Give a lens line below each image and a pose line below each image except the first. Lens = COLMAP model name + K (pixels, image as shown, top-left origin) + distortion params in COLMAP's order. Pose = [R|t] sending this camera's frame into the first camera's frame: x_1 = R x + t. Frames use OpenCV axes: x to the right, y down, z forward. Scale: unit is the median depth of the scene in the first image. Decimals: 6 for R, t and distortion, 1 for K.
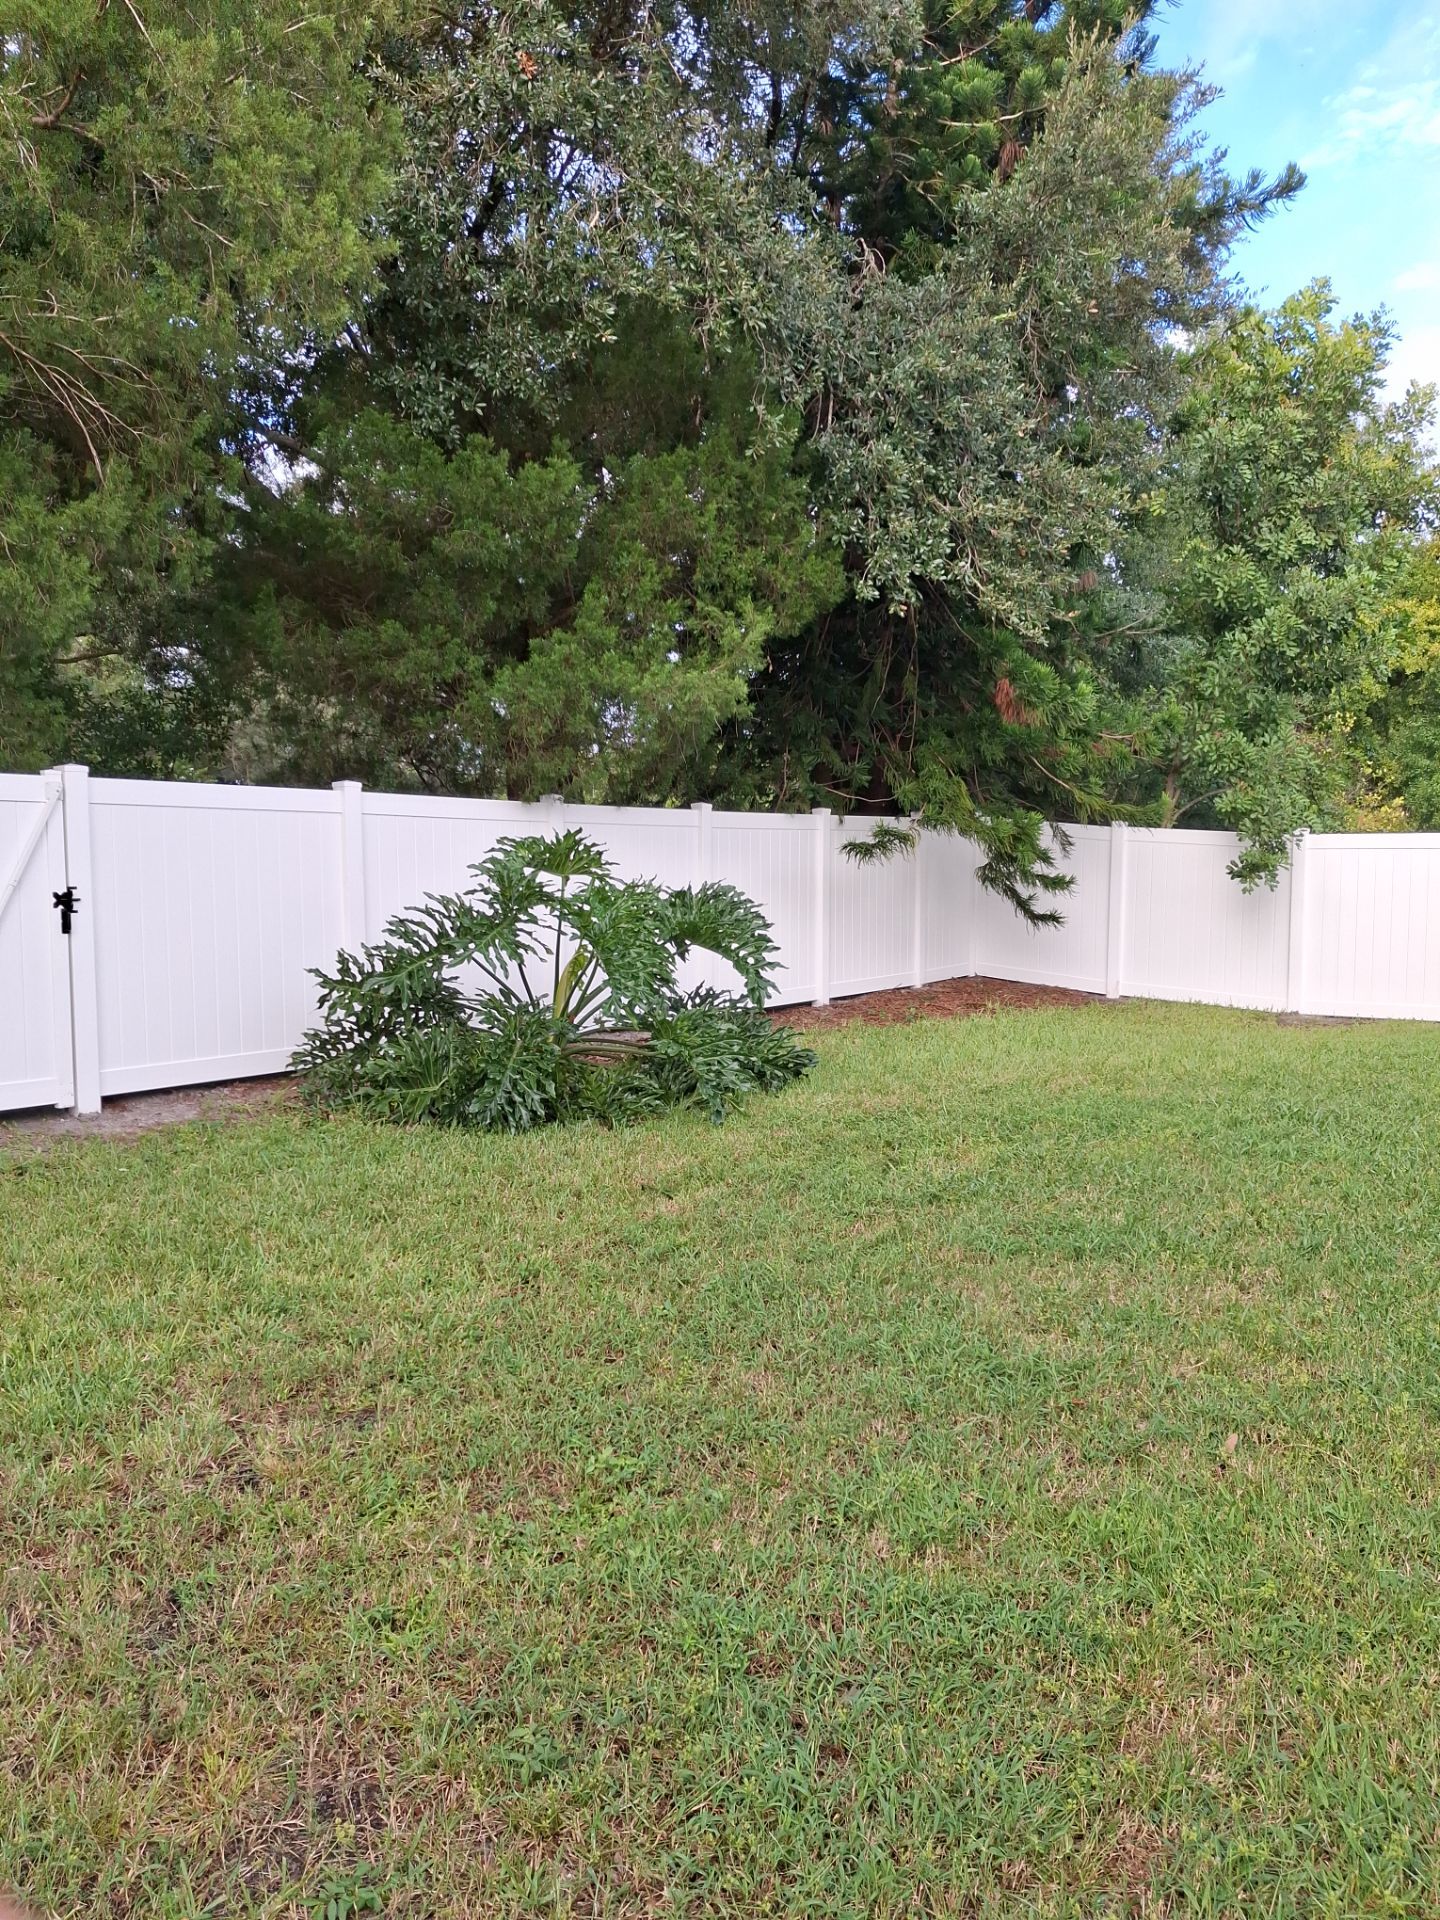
lens RADIAL K [[1429.5, 0, 723.9], [0, 1429.5, 978.5], [0, 0, 1]] dist [0.129417, -0.254344]
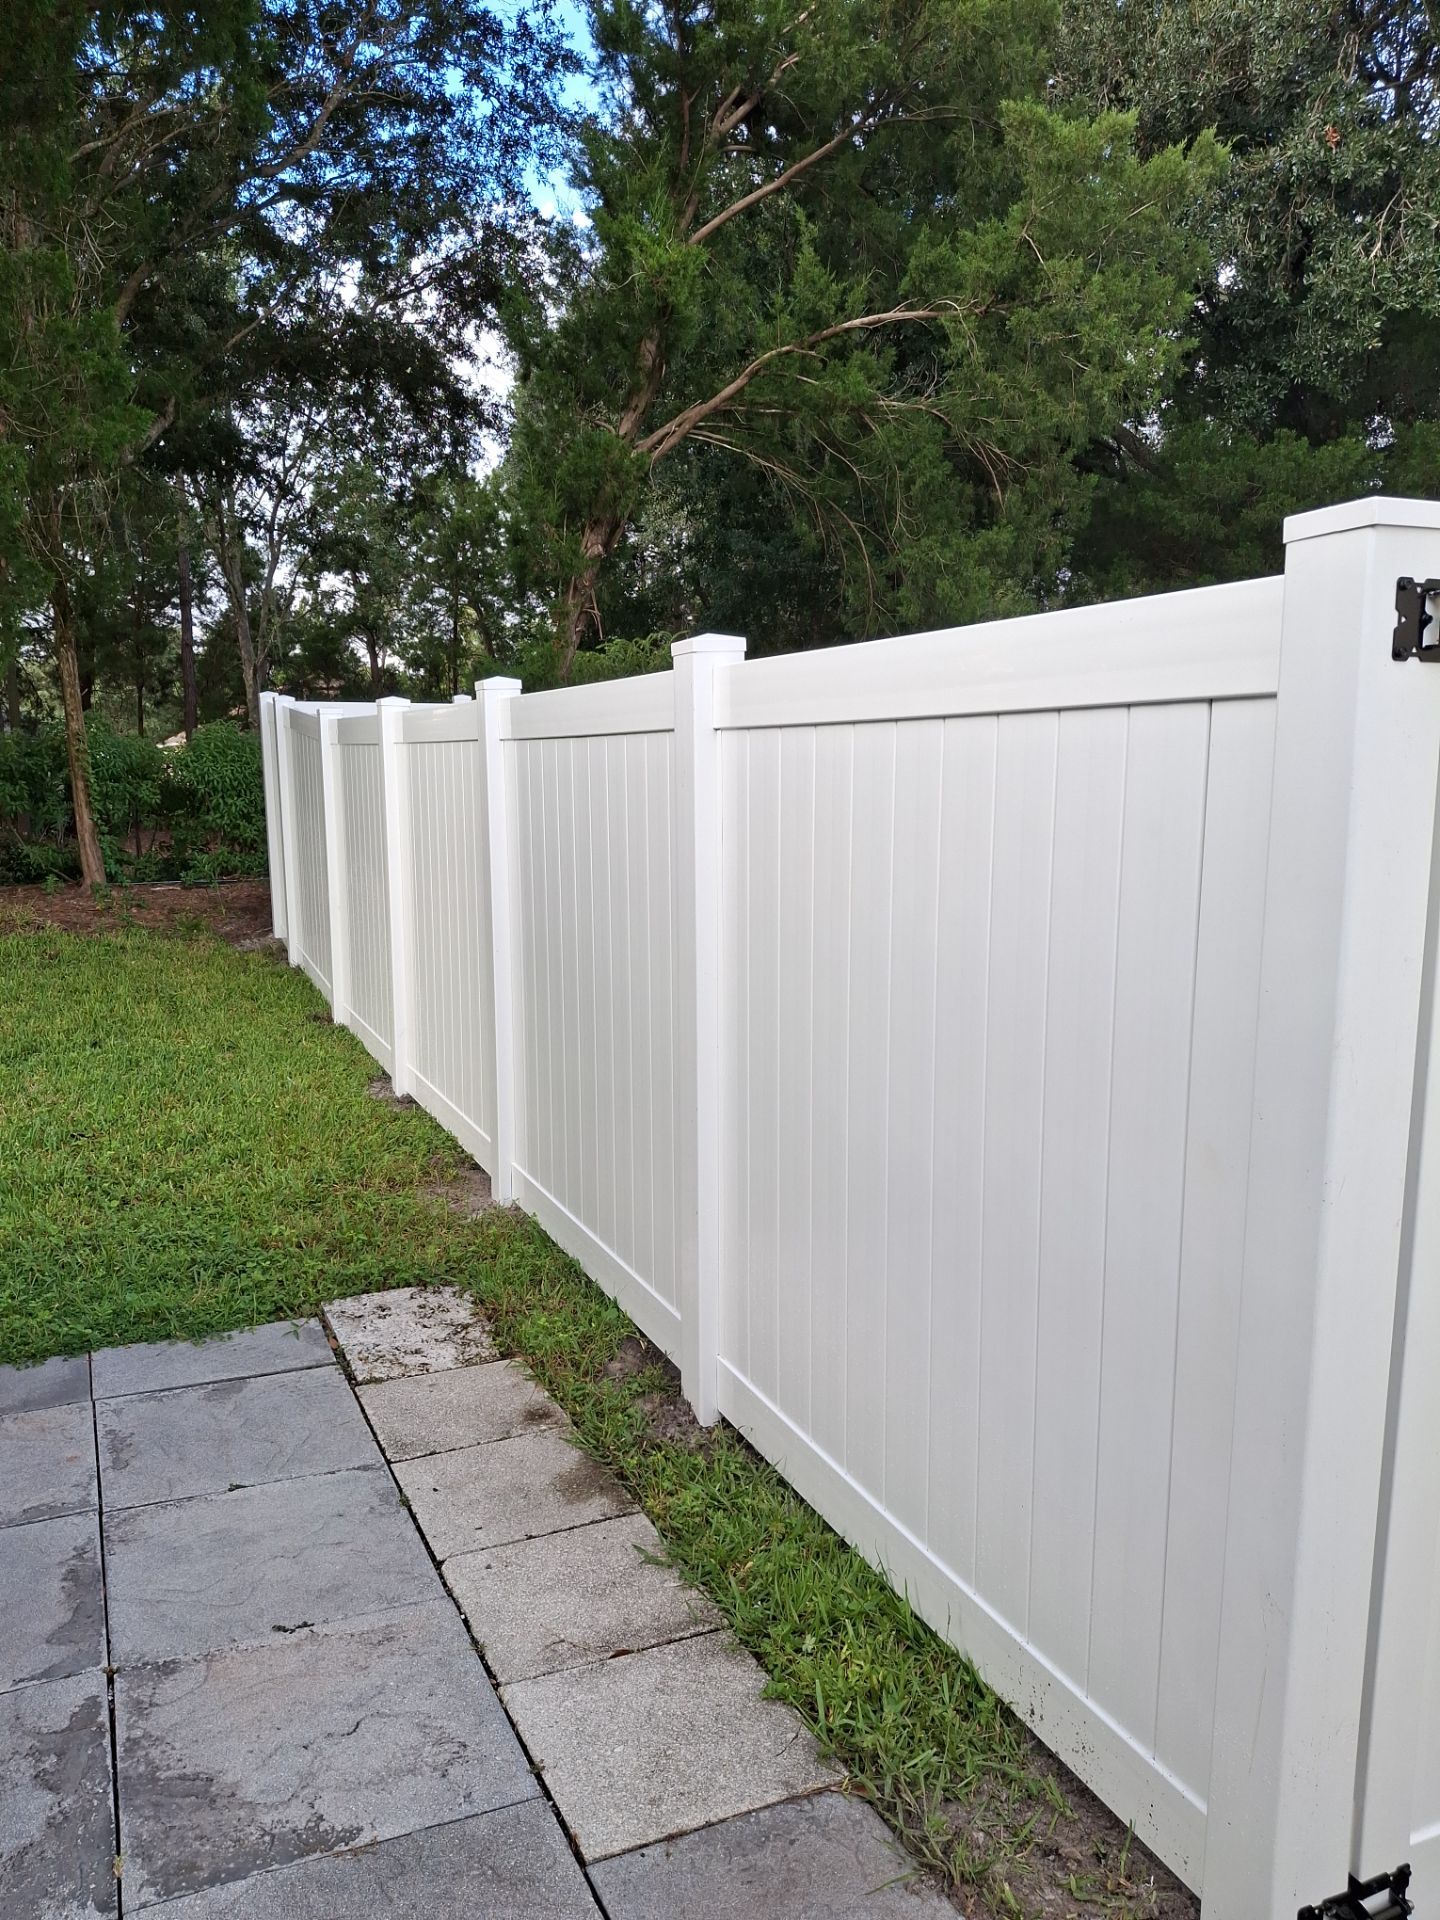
lens RADIAL K [[1430.6, 0, 714.2], [0, 1430.6, 1048.1], [0, 0, 1]] dist [0.050636, -0.103658]
pose [[0.833101, 0.104027, -0.543250, 0.182803], [-0.037543, 0.990525, 0.132101, 0.028115], [0.551845, -0.089658, 0.829113, -0.429645]]
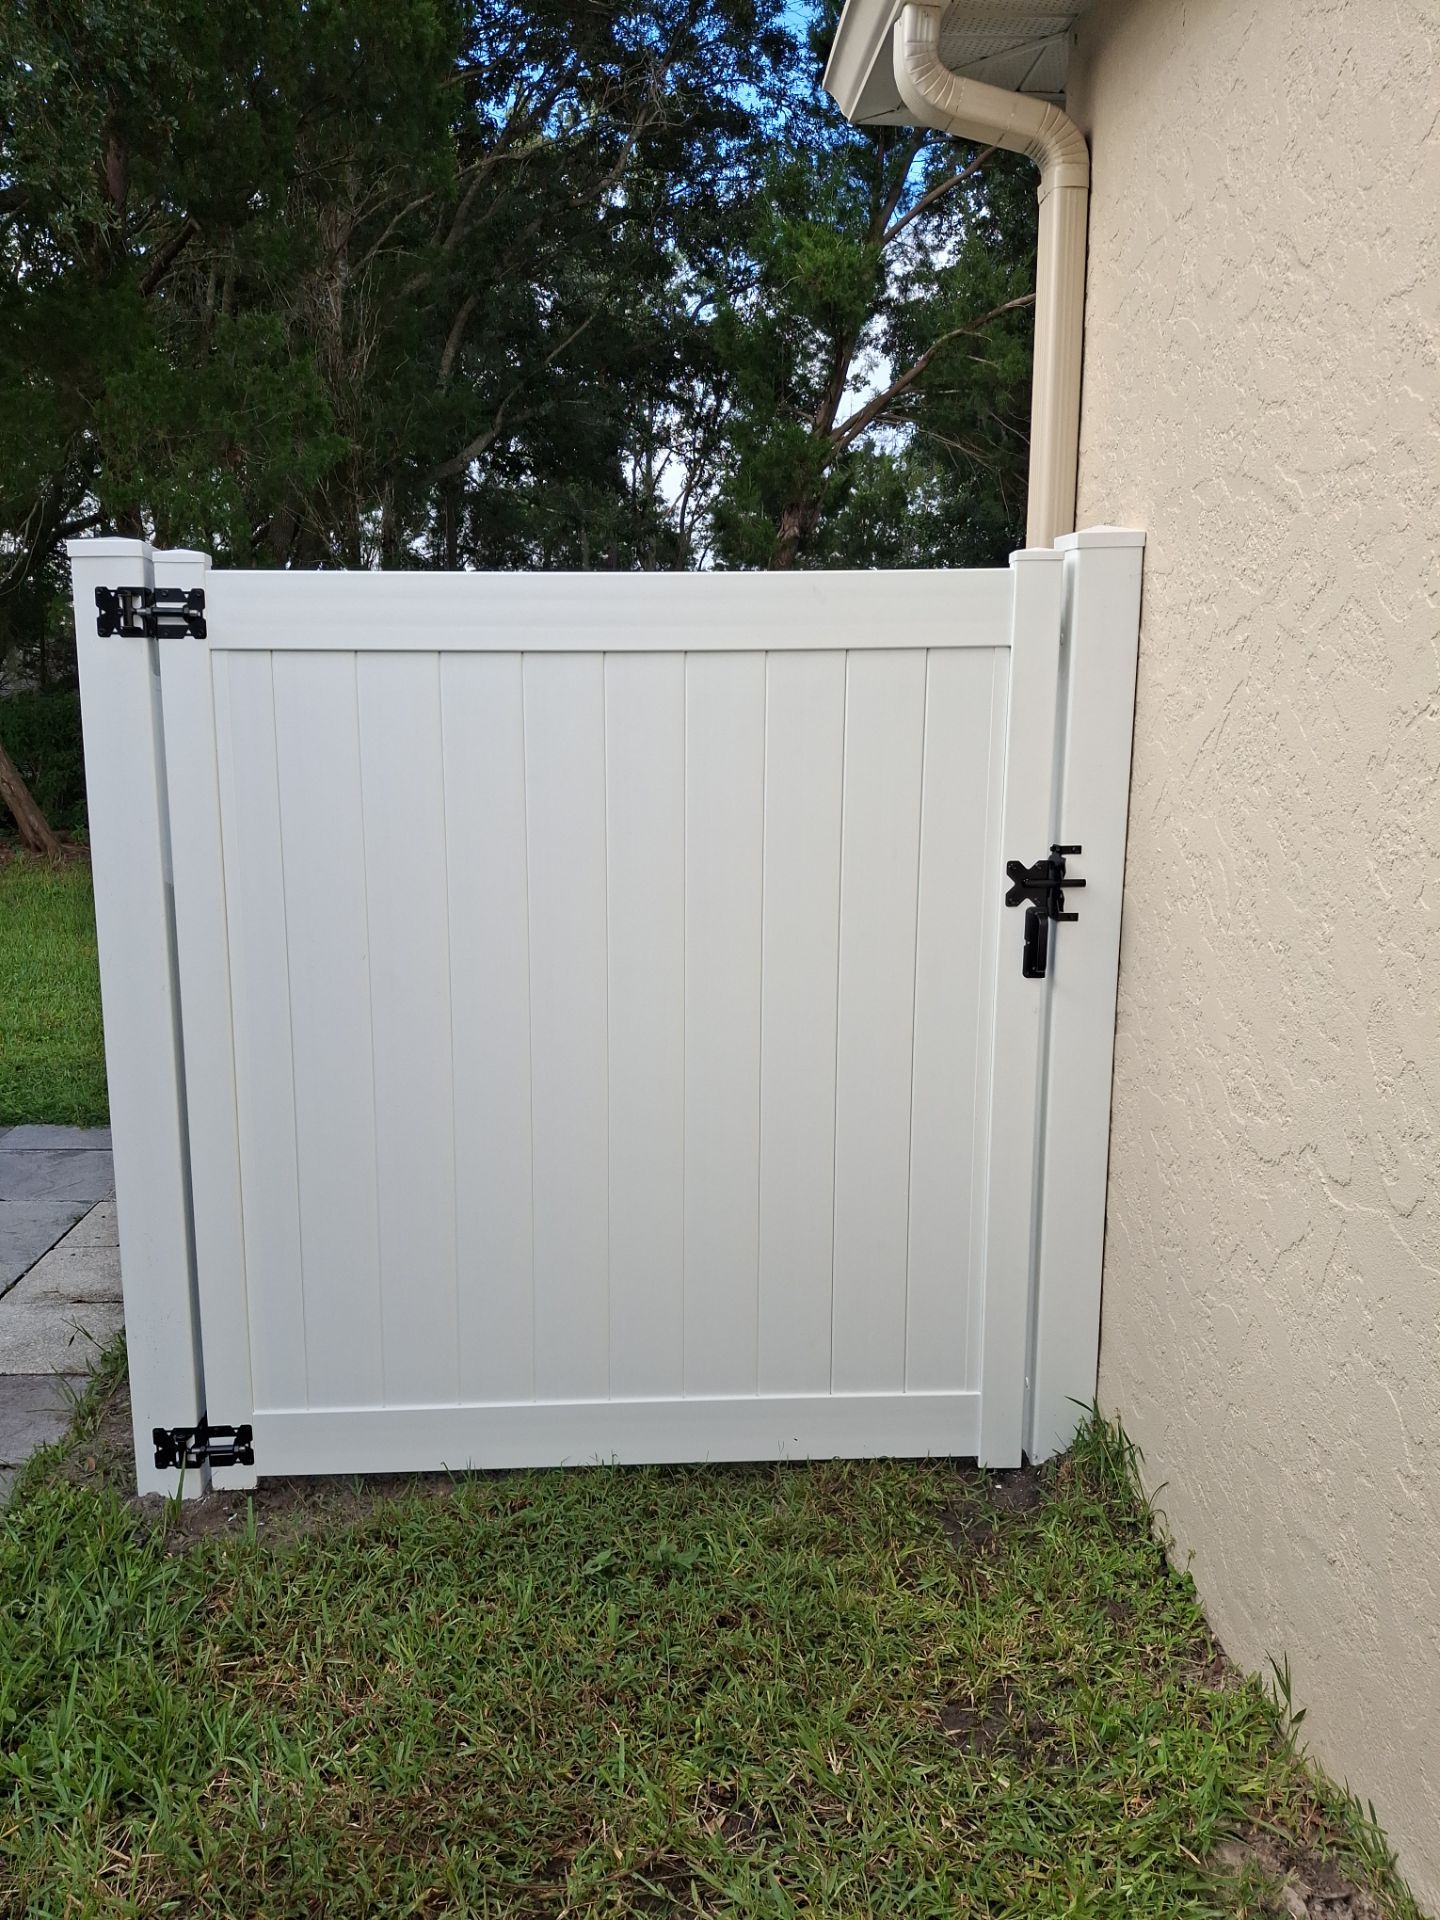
lens RADIAL K [[1430.6, 0, 714.2], [0, 1430.6, 1048.1], [0, 0, 1]] dist [0.050636, -0.103658]
pose [[0.603865, 0.169661, -0.778821, 0.487465], [-0.062040, 0.984125, 0.166281, 0.027157], [0.794669, -0.052093, 0.604804, -0.309000]]
